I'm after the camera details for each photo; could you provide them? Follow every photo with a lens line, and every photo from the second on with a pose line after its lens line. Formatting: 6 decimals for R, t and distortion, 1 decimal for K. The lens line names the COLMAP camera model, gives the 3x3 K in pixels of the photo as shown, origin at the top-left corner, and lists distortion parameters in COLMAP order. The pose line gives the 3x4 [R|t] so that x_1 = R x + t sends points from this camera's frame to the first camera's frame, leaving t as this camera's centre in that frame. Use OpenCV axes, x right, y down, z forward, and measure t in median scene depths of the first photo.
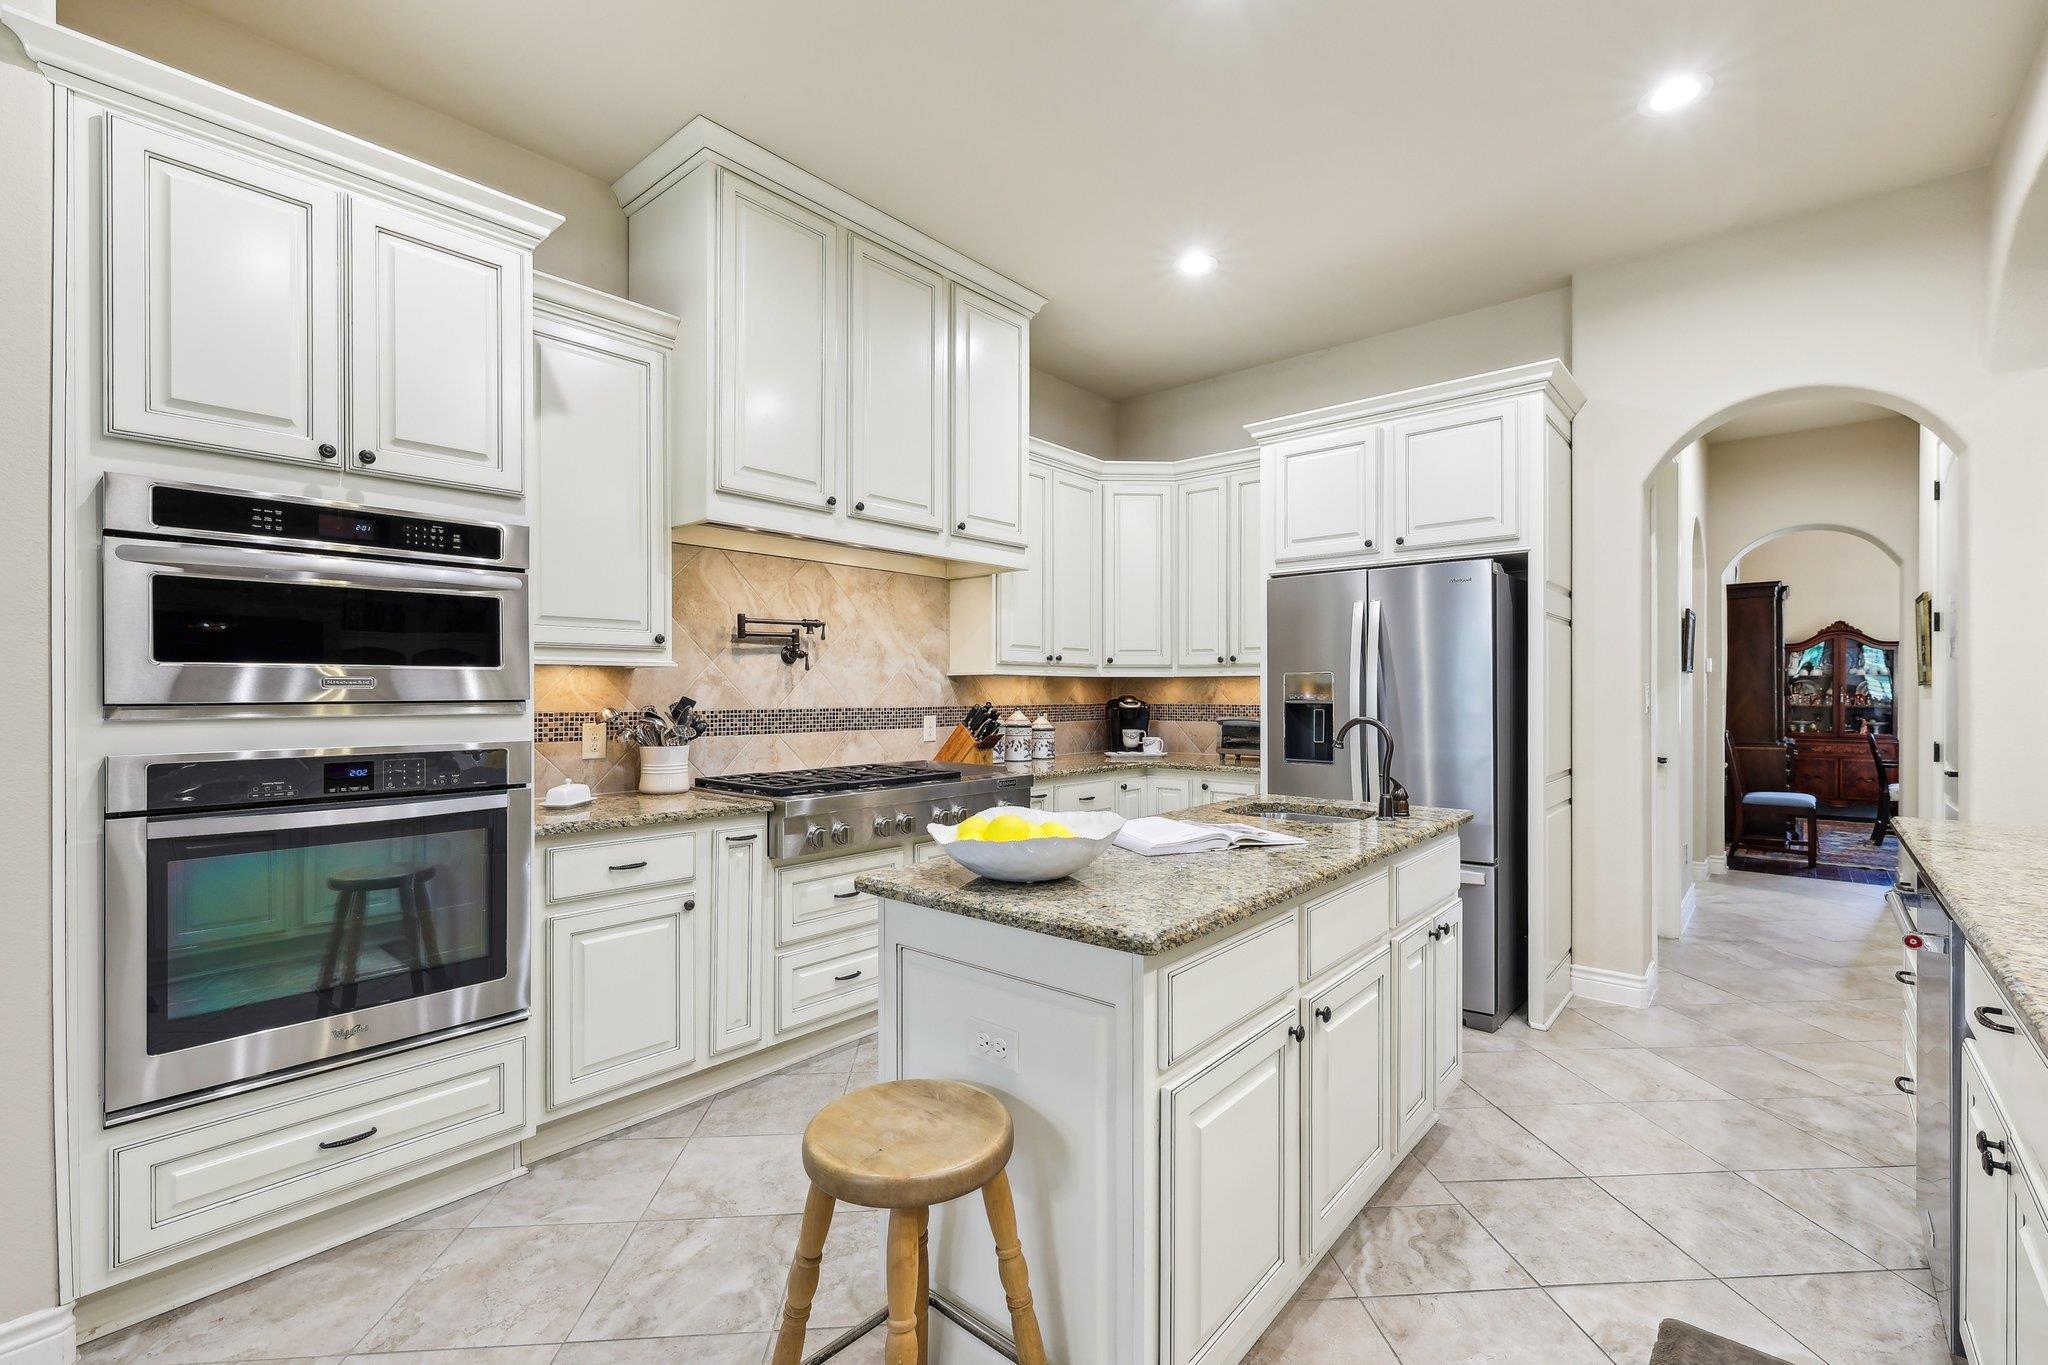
lens RADIAL K [[889.3, 0, 1028.6], [0, 889.3, 691.6], [0, 0, 1]] dist [-0.002384, -0.000234]
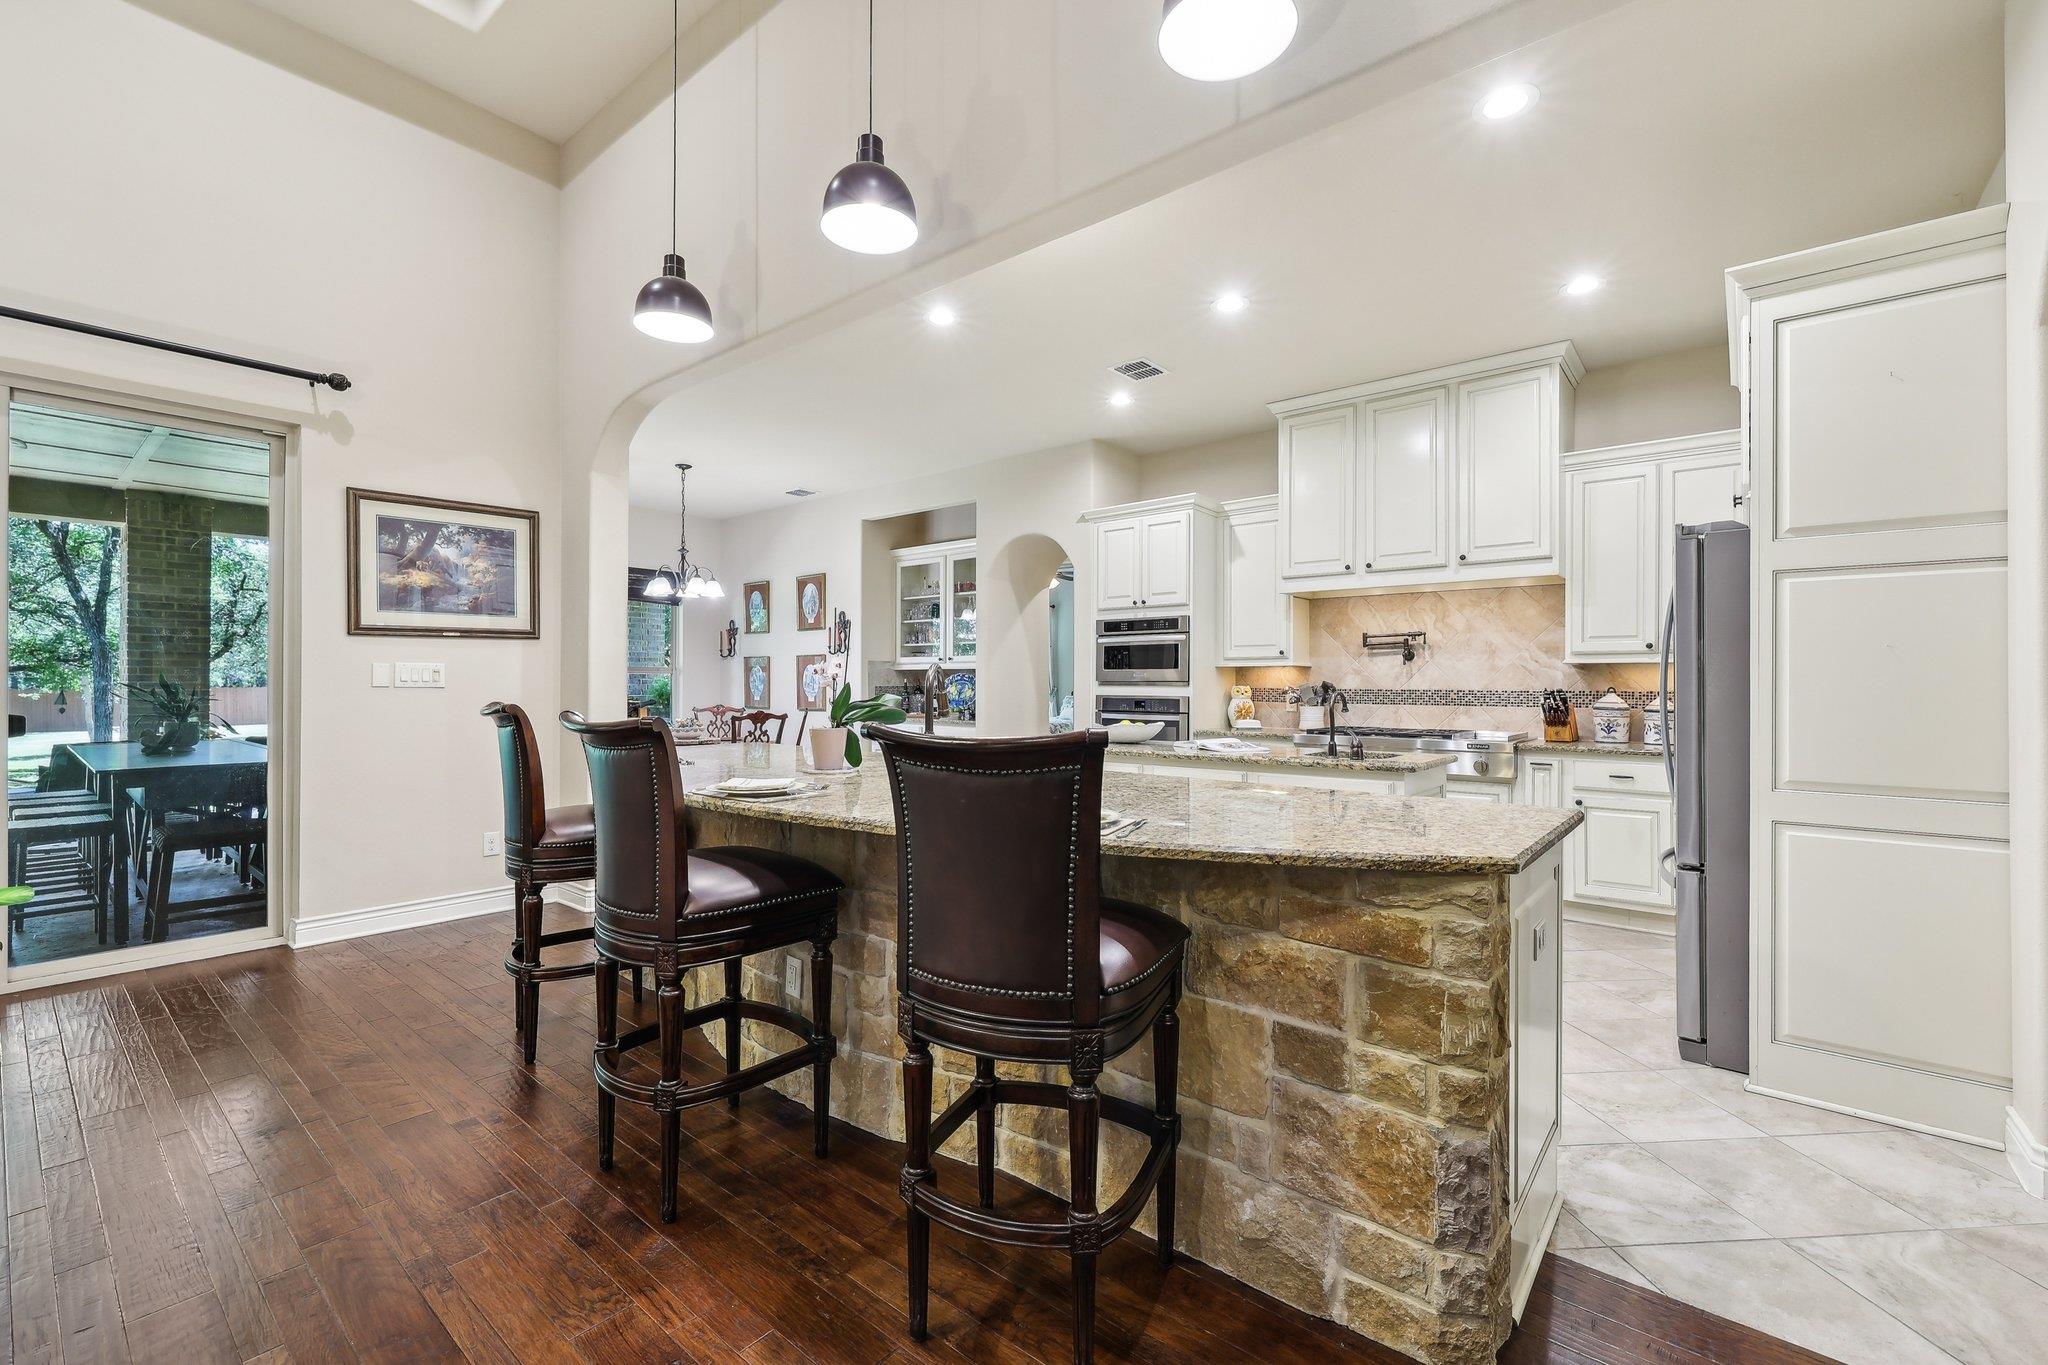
lens RADIAL K [[870.0, 0, 1029.8], [0, 870.0, 679.9], [0, 0, 1]] dist [-0.001371, 0.000460]
pose [[0.017916, -0.005957, -0.999822, 1.276726], [-0.004867, 0.999970, -0.006045, 0.015402], [0.999828, 0.004974, 0.017887, 0.310902]]
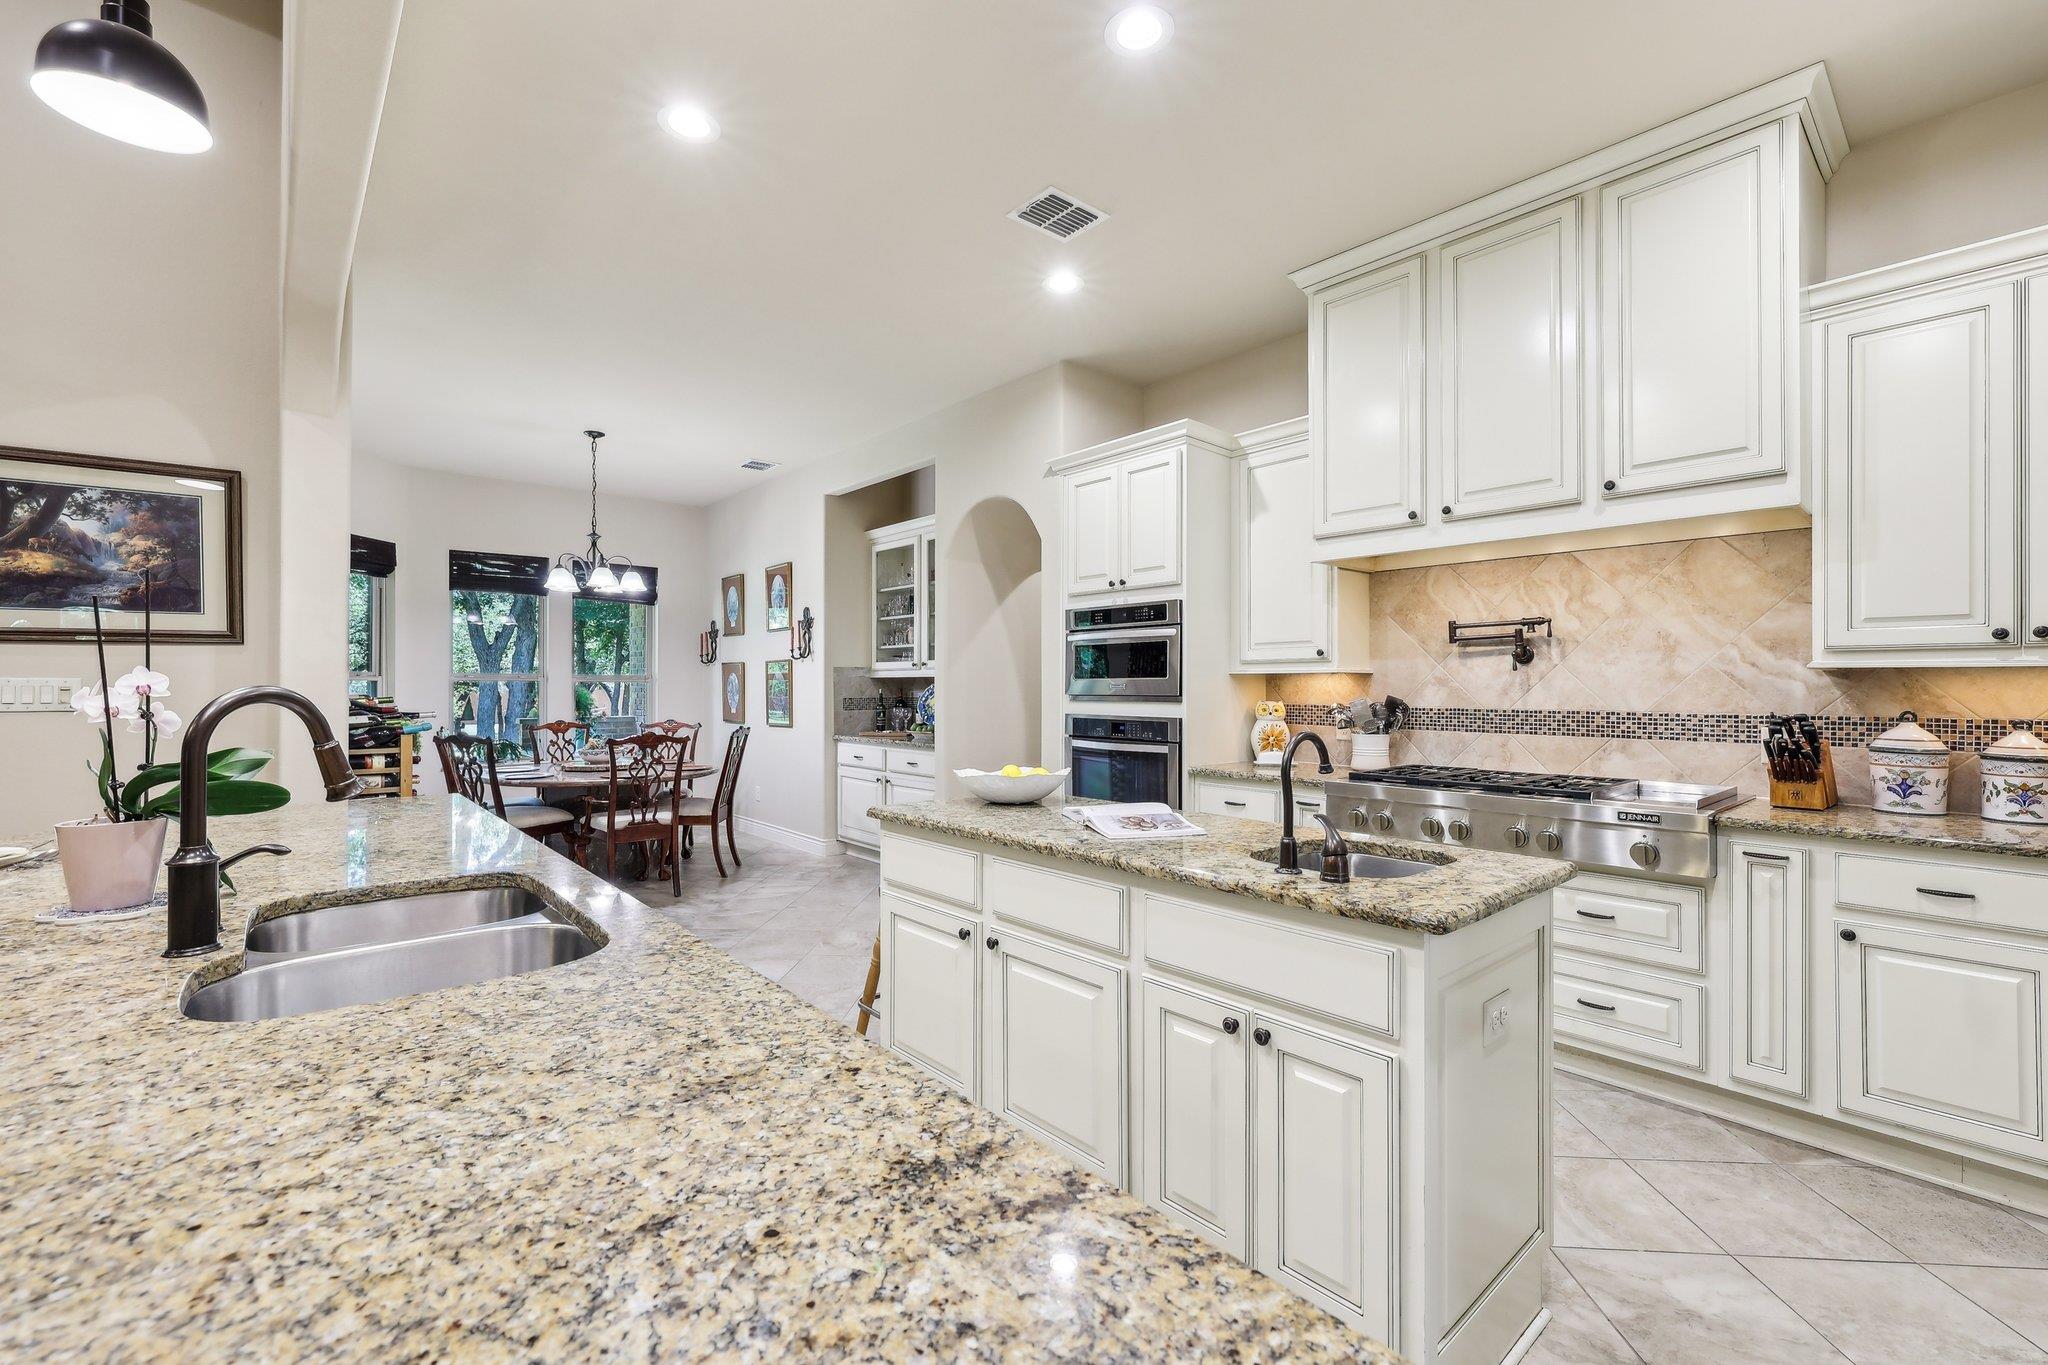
lens RADIAL K [[863.6, 0, 1032.1], [0, 863.6, 680.7], [0, 0, 1]] dist [-0.000508, -0.000083]
pose [[-0.141952, -0.006699, -0.989851, 0.770812], [-0.002117, 0.999977, -0.006464, -0.005481], [0.989871, 0.001178, -0.141962, 0.607940]]
